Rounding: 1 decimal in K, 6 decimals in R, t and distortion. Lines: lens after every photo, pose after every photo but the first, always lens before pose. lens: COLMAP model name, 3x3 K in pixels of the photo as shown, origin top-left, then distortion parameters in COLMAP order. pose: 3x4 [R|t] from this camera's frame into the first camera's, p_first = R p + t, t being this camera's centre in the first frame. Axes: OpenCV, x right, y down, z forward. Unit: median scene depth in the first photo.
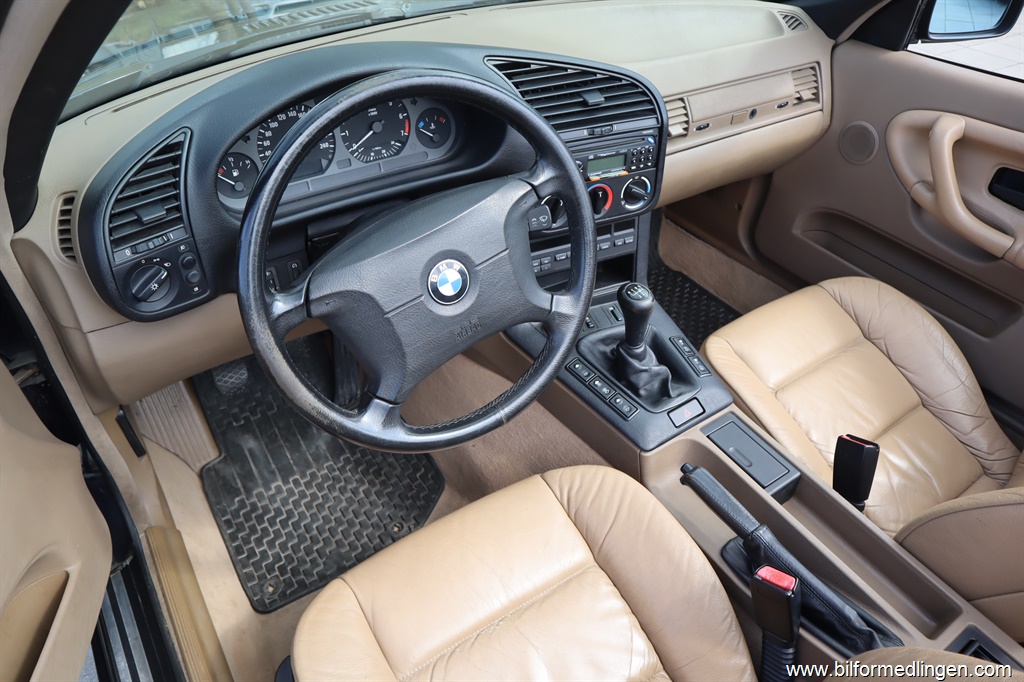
lens RADIAL K [[704.9, 0, 516.3], [0, 704.9, 333.6], [0, 0, 1]] dist [-0.113693, 0.069502]
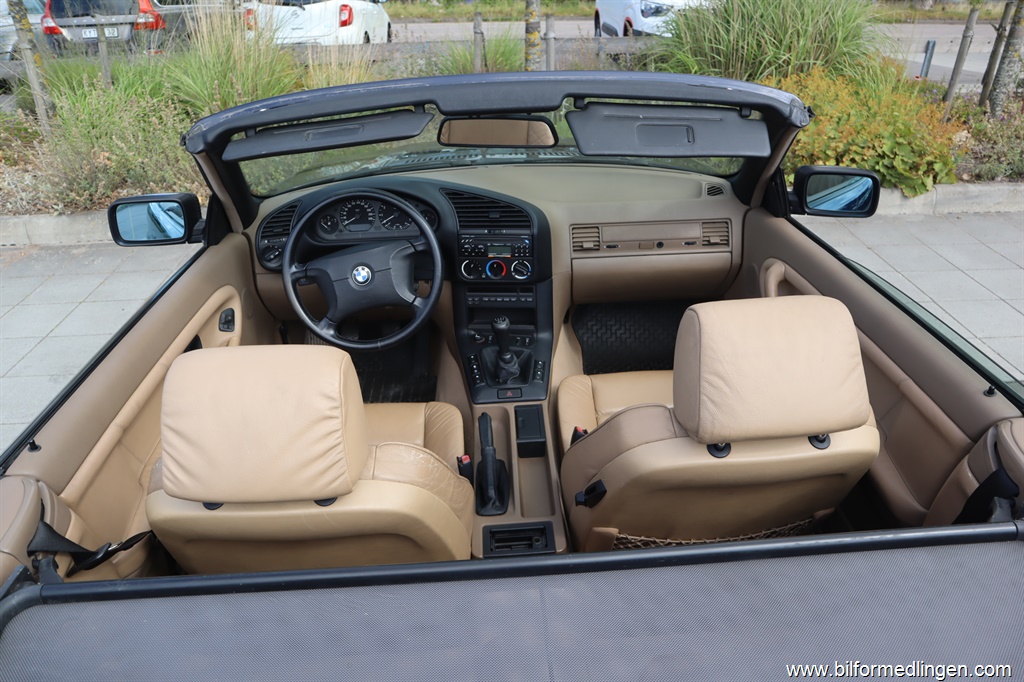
lens RADIAL K [[704.9, 0, 516.3], [0, 704.9, 333.6], [0, 0, 1]] dist [-0.113693, 0.069502]
pose [[0.854345, 0.205697, -0.477266, 1.061094], [-0.285018, 0.953363, -0.099316, 0.138714], [0.434579, 0.220879, 0.873129, -0.551042]]
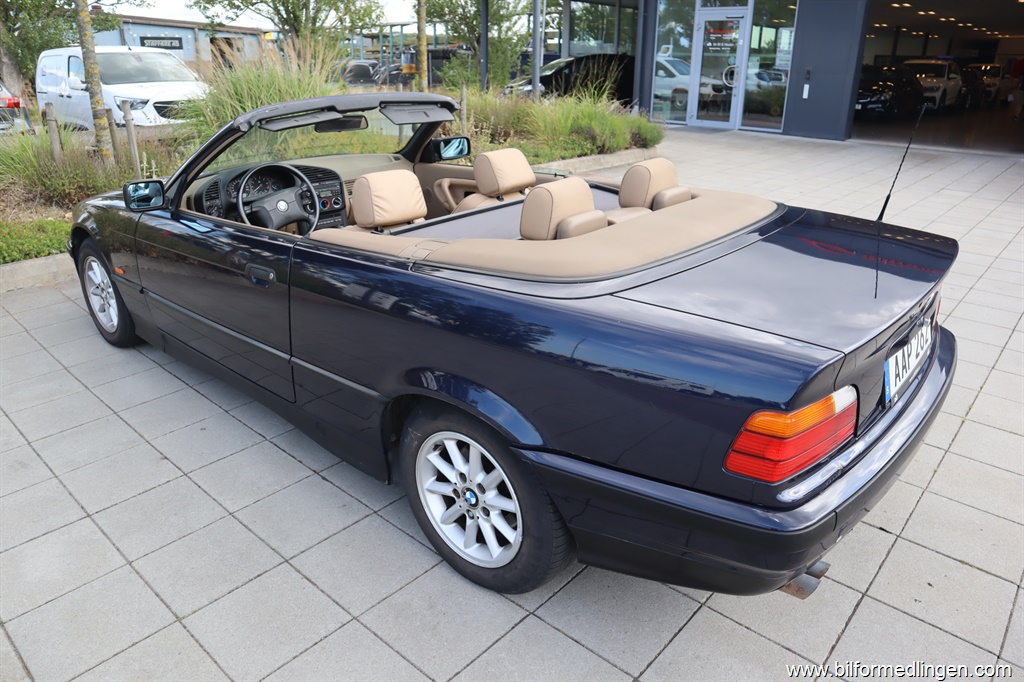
lens RADIAL K [[704.9, 0, 516.3], [0, 704.9, 333.6], [0, 0, 1]] dist [-0.113693, 0.069502]
pose [[0.969571, -0.122959, 0.211690, 0.223629], [0.177055, 0.949374, -0.259500, 1.491642], [-0.169065, 0.289084, 0.942257, -2.253424]]
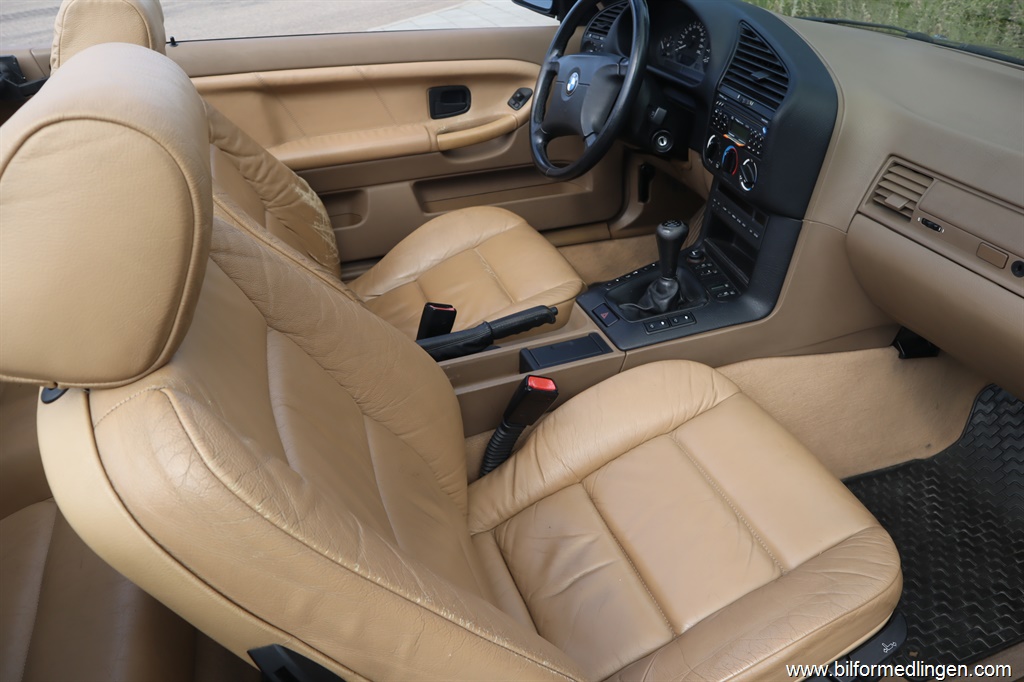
lens RADIAL K [[704.9, 0, 516.3], [0, 704.9, 333.6], [0, 0, 1]] dist [-0.113693, 0.069502]
pose [[-0.229914, 0.509835, -0.828980, 1.288138], [-0.616158, 0.583083, 0.529493, -0.409370], [0.753318, 0.632521, 0.180080, 0.689649]]
